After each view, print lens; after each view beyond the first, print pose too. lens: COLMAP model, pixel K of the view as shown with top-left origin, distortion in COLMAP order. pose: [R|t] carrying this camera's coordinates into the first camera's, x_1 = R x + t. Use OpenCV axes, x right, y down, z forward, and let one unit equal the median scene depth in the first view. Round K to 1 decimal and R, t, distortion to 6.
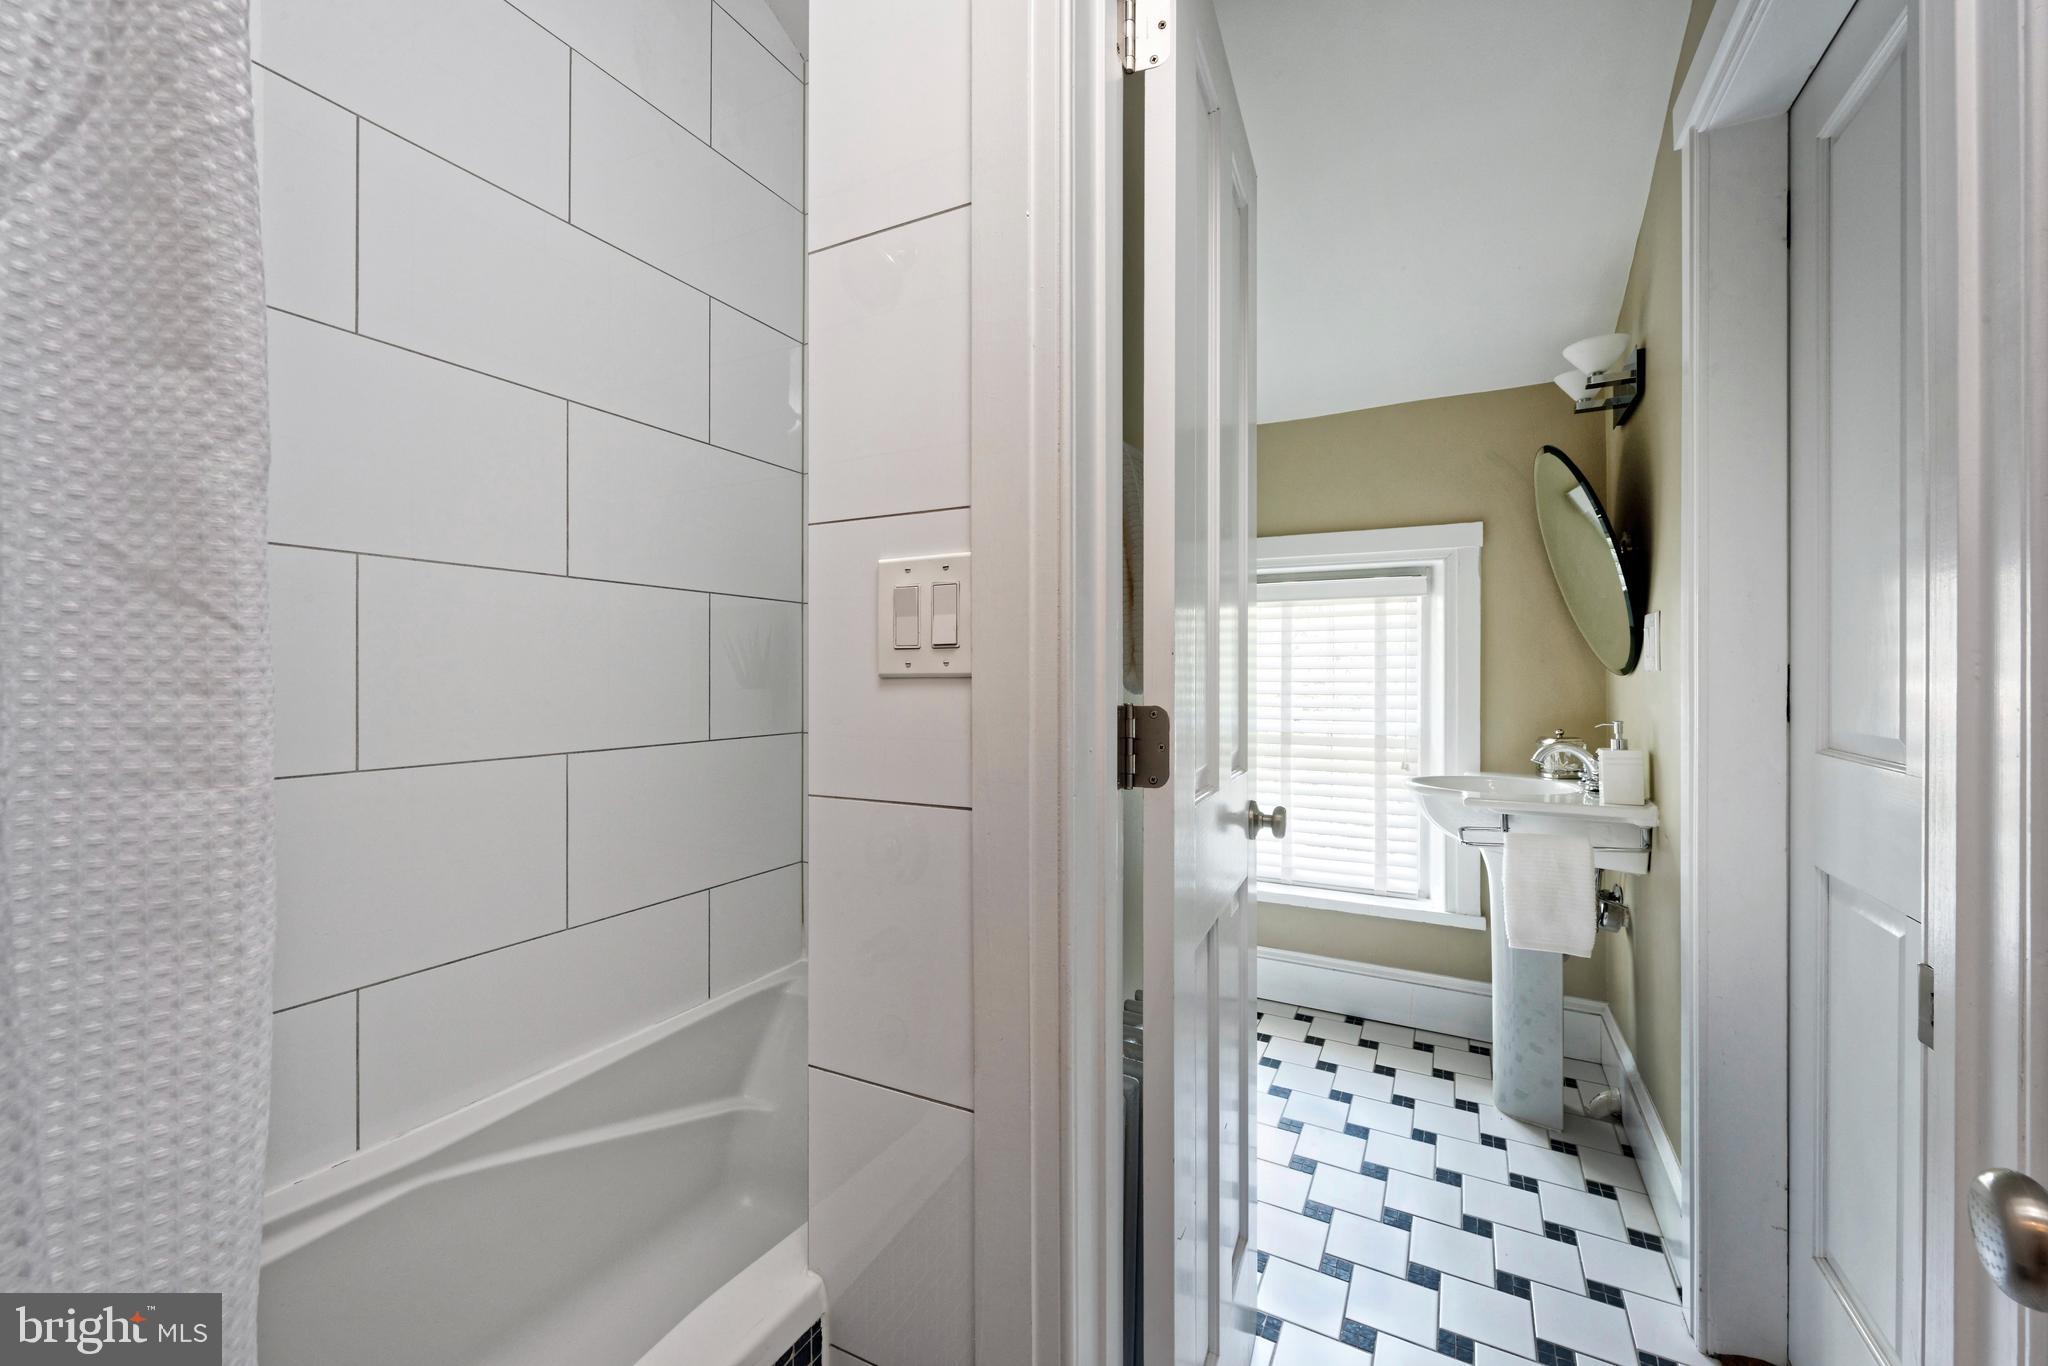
lens RADIAL K [[815.3, 0, 1028.0], [0, 815.3, 675.5], [0, 0, 1]] dist [-0.009452, -0.000203]
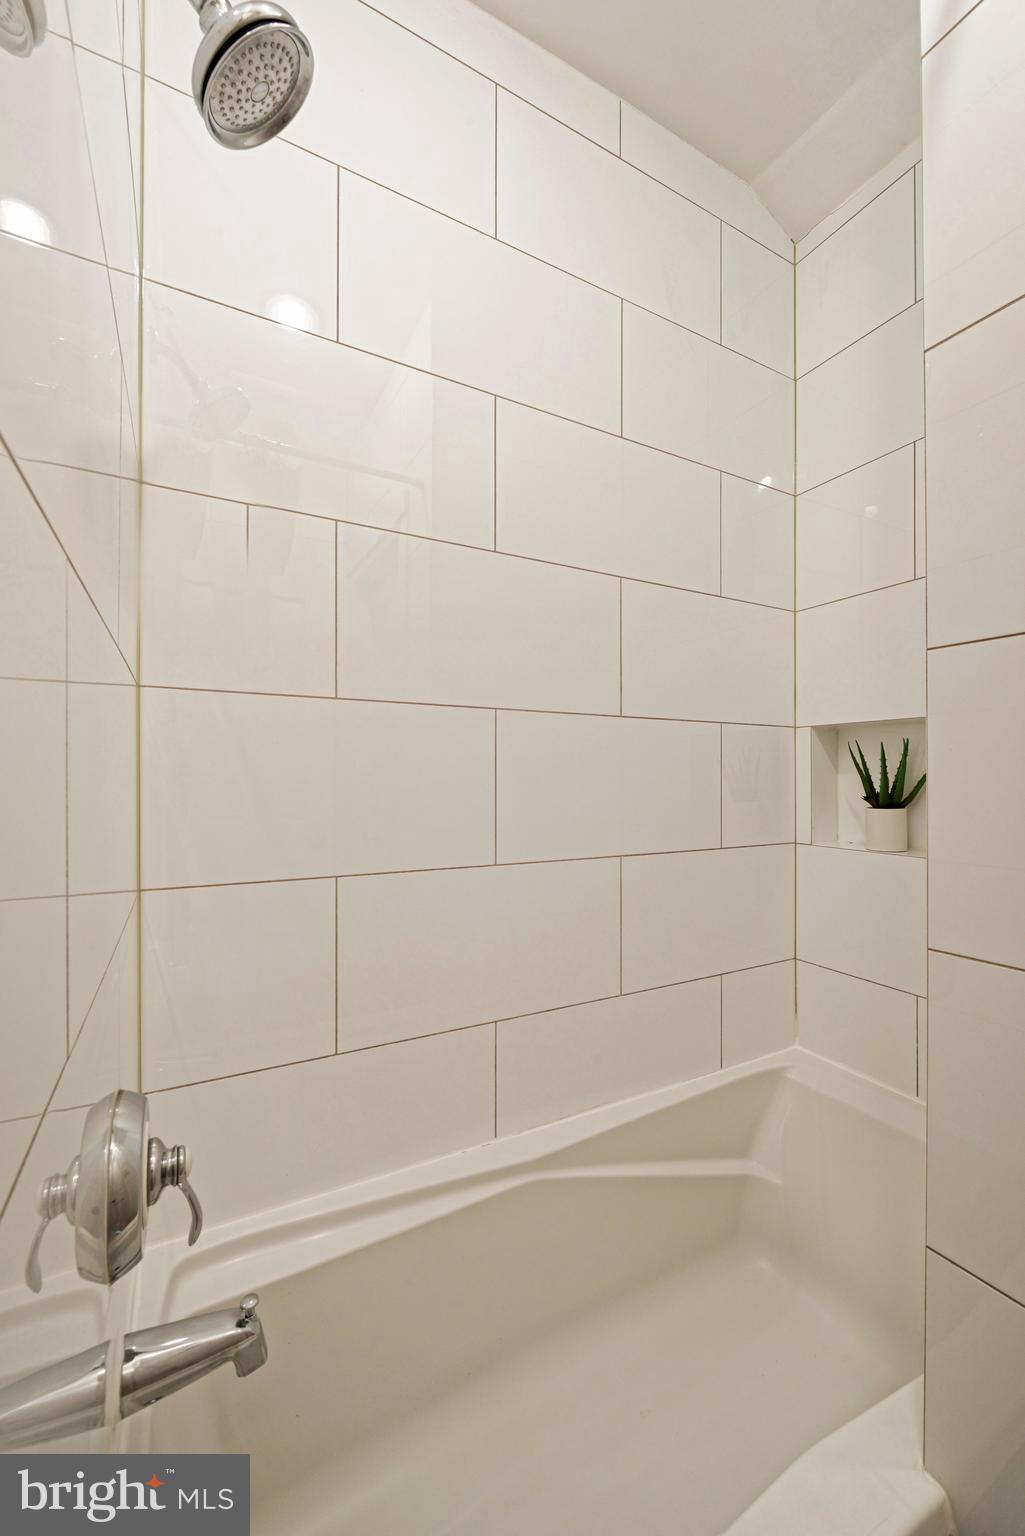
lens RADIAL K [[611.4, 0, 517.2], [0, 611.4, 778.7], [0, 0, 1]] dist [-0.009452, -0.000203]
pose [[0.832011, -0.001053, -0.554758, -0.280877], [0.000143, 0.999999, -0.001683, -0.037117], [0.554759, 0.001321, 0.832010, 0.192155]]
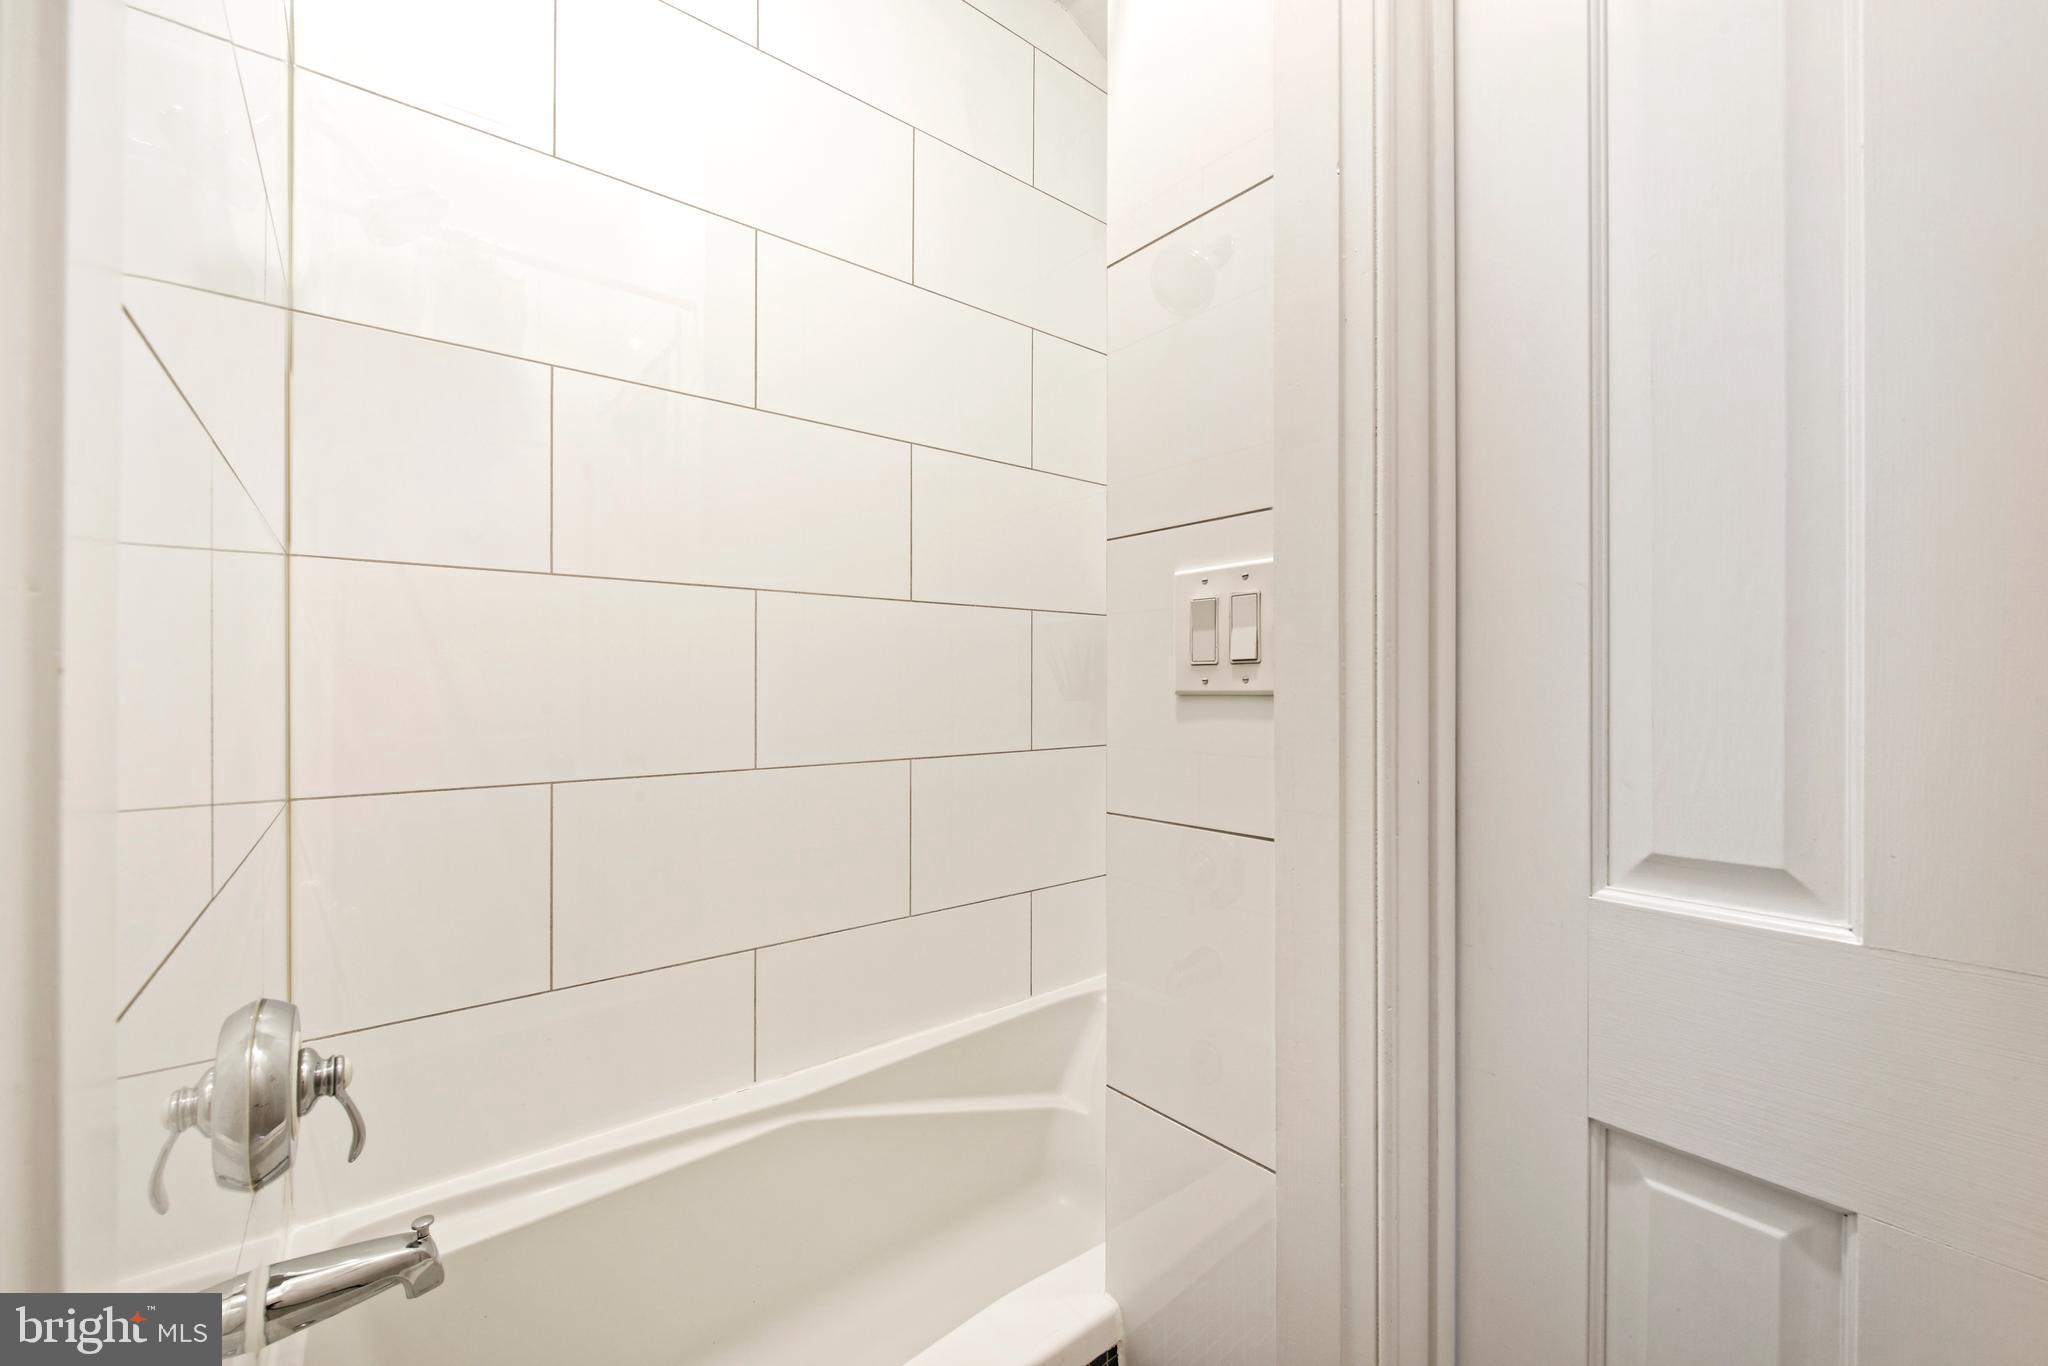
lens RADIAL K [[815.3, 0, 1025.1], [0, 815.3, 683.0], [0, 0, 1]] dist [-0.009452, -0.000203]
pose [[0.918735, -0.002323, -0.394867, 0.032905], [0.001542, 0.999996, -0.002295, -0.009465], [0.394871, 0.001500, 0.918735, 0.051524]]
